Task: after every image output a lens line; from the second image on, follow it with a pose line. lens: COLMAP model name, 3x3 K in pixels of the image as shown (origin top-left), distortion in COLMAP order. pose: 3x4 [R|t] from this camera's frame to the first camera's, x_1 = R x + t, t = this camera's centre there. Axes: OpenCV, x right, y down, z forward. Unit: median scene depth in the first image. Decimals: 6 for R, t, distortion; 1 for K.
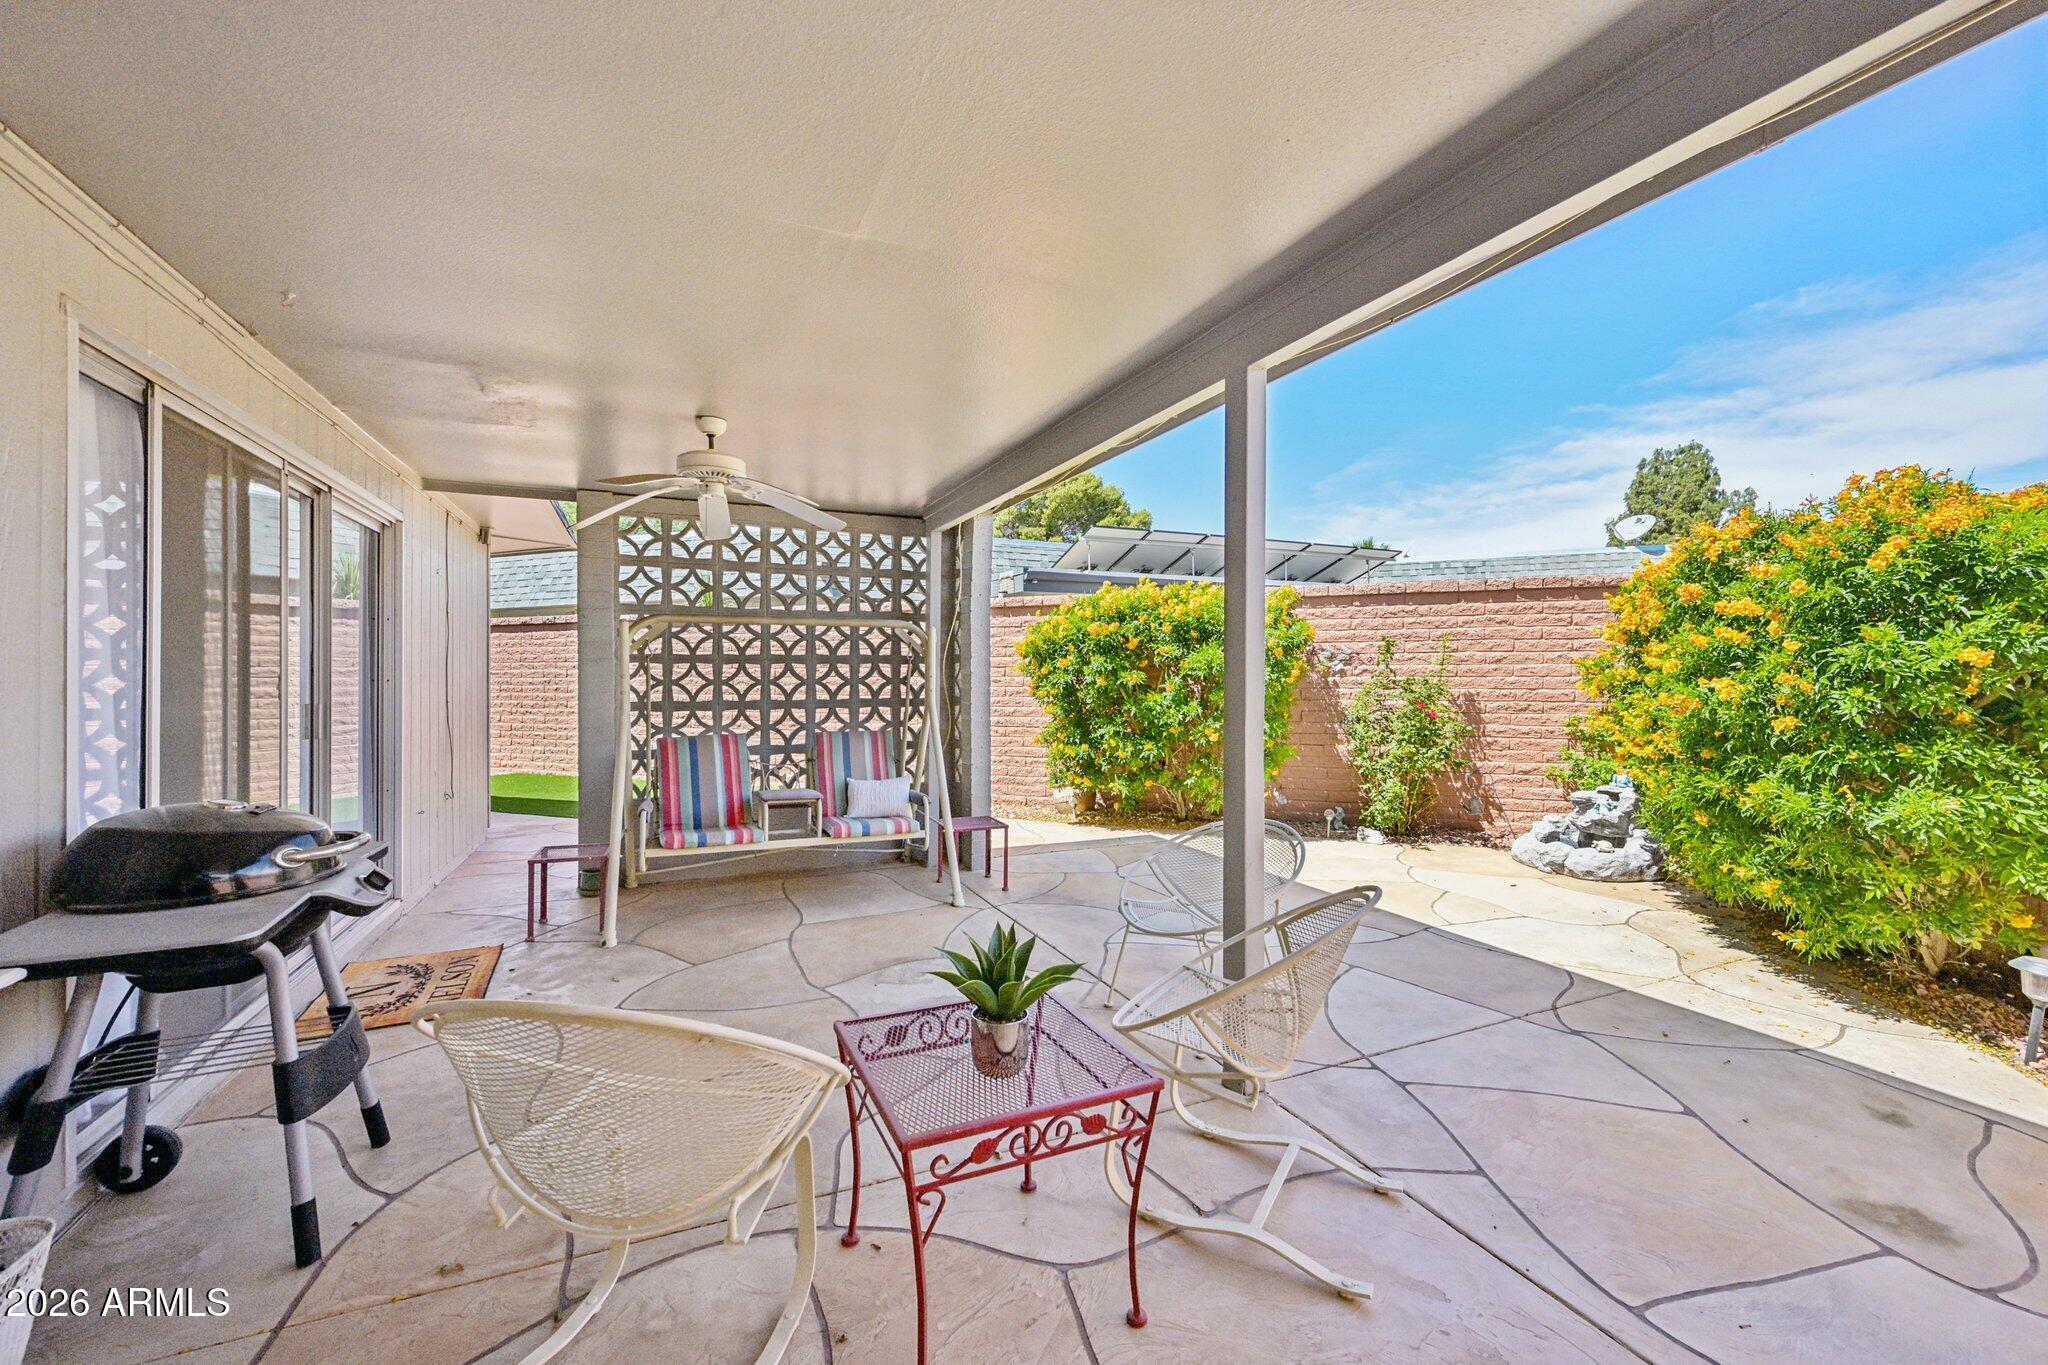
lens RADIAL K [[811.4, 0, 1020.4], [0, 811.4, 672.7], [0, 0, 1]] dist [0.000401, -0.000034]
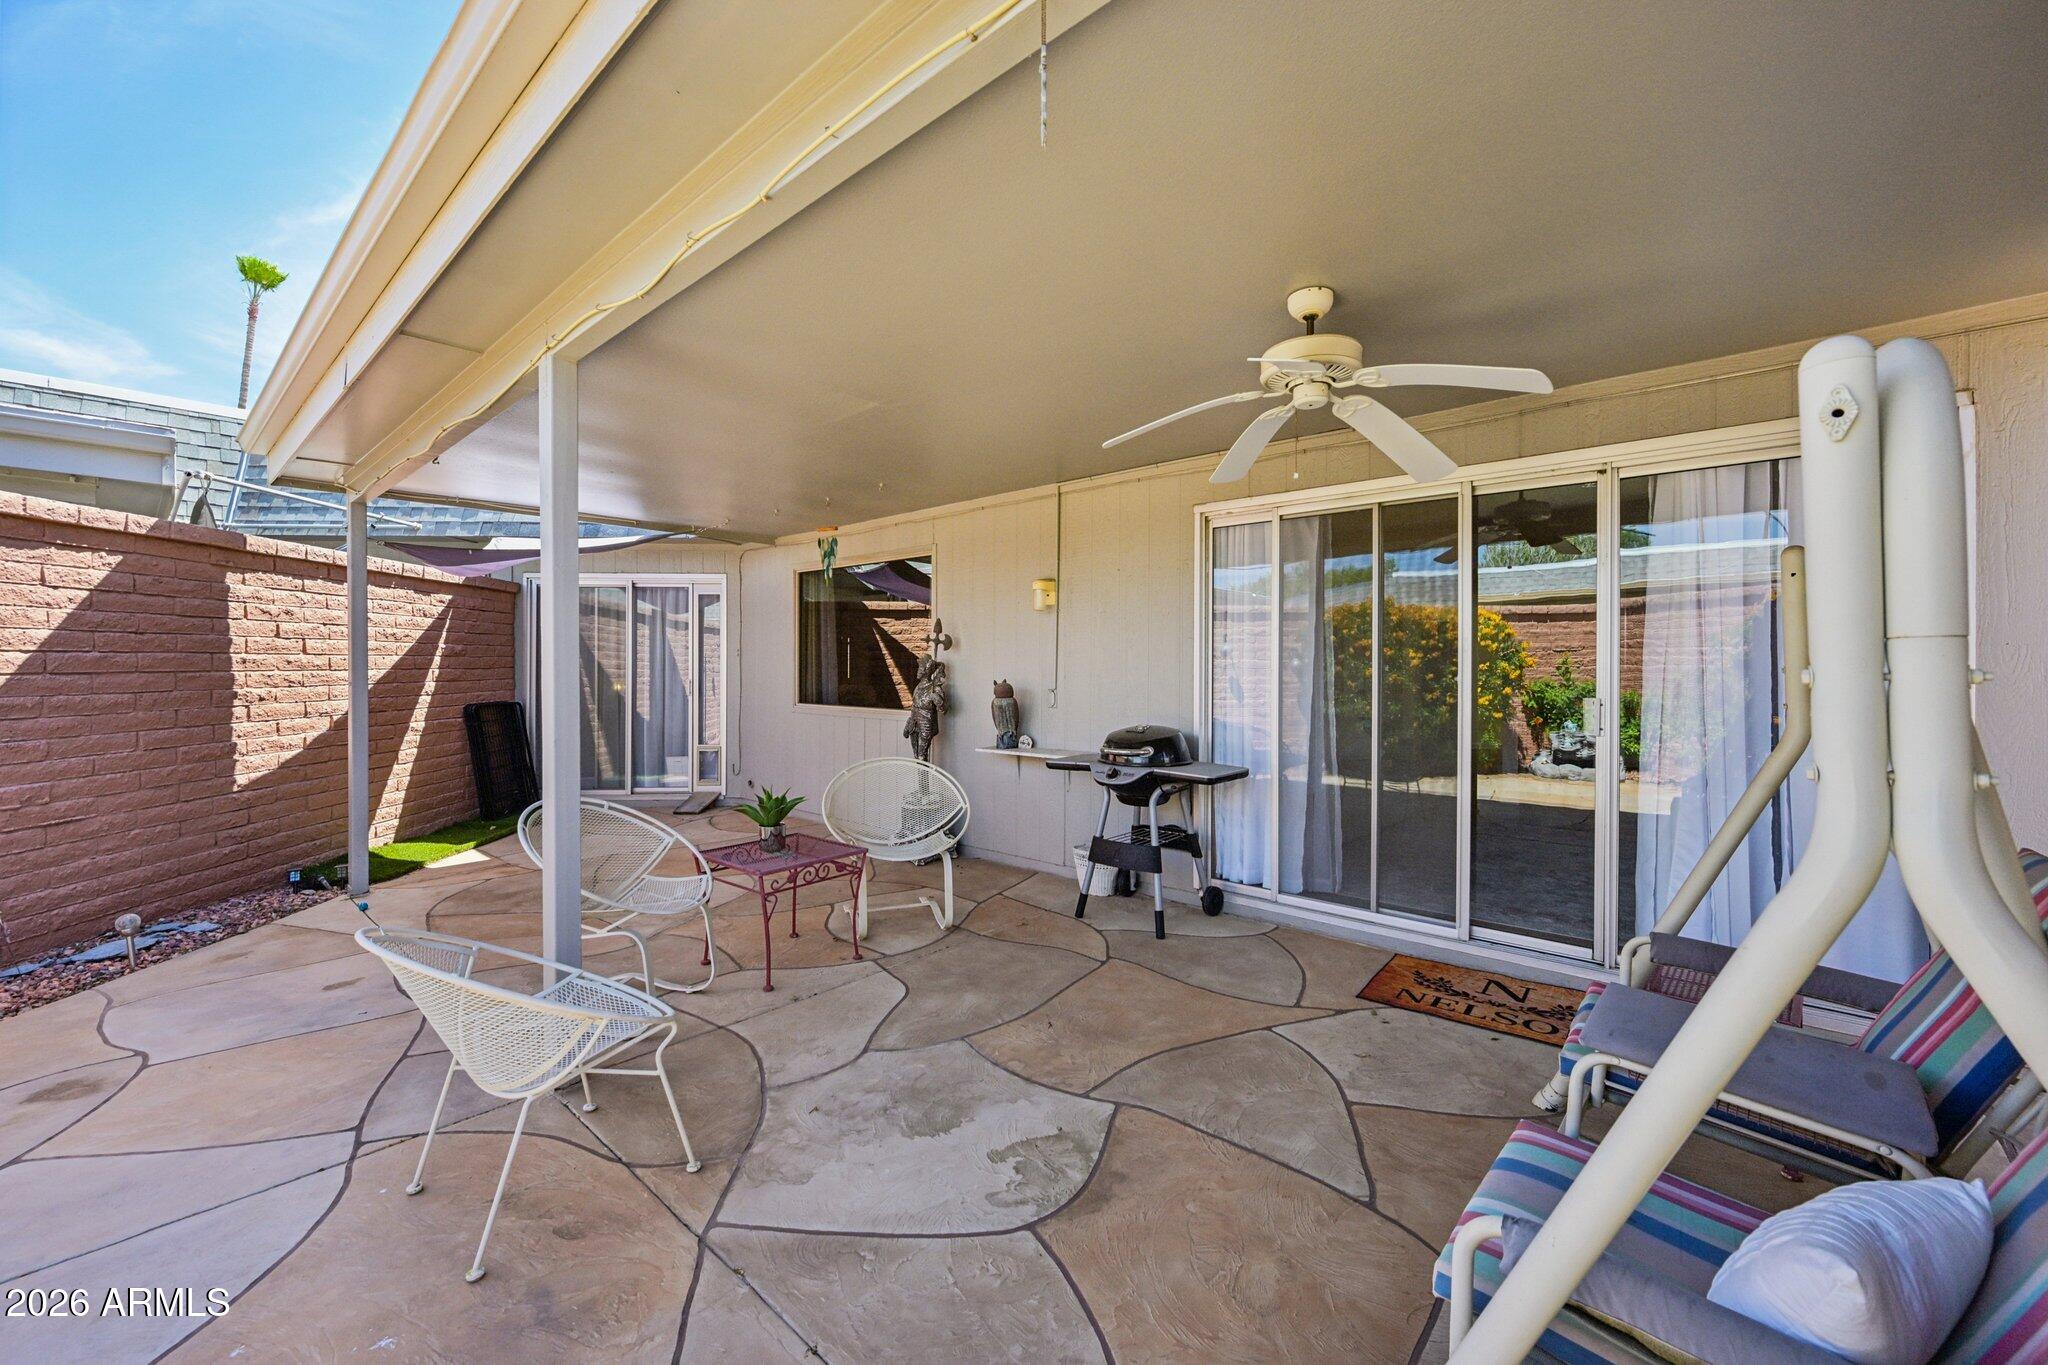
lens RADIAL K [[811.4, 0, 1020.4], [0, 811.4, 672.7], [0, 0, 1]] dist [0.000401, -0.000034]
pose [[-0.910715, 0.005293, -0.413001, 0.125359], [0.004257, 0.999985, 0.003429, 0.003467], [0.413013, 0.001364, -0.910724, 1.574940]]
